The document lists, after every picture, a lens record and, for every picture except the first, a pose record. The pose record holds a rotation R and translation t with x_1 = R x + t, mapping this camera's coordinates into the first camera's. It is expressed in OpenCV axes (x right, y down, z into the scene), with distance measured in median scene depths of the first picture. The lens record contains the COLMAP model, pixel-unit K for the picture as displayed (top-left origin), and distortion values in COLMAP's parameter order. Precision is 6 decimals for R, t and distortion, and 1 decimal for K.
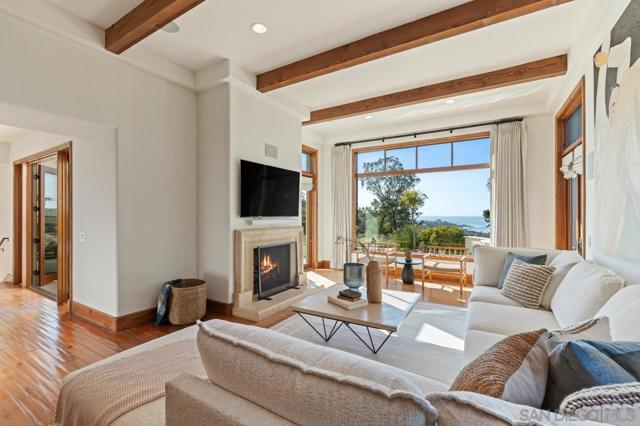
lens RADIAL K [[282.2, 0, 323.7], [0, 282.2, 215.5], [0, 0, 1]] dist [-0.003332, -0.001118]
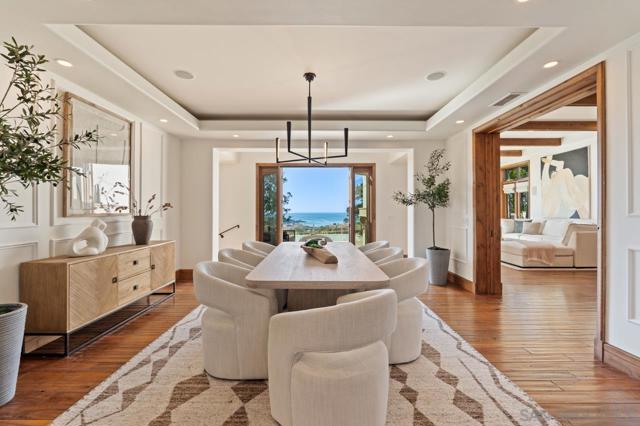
lens RADIAL K [[282.2, 0, 321.2], [0, 282.2, 211.1], [0, 0, 1]] dist [-0.003332, -0.001118]
pose [[0.852139, -0.001250, 0.523314, -1.564505], [0.003792, 0.999986, -0.003787, 0.027043], [-0.523302, 0.005212, 0.852131, -0.236914]]
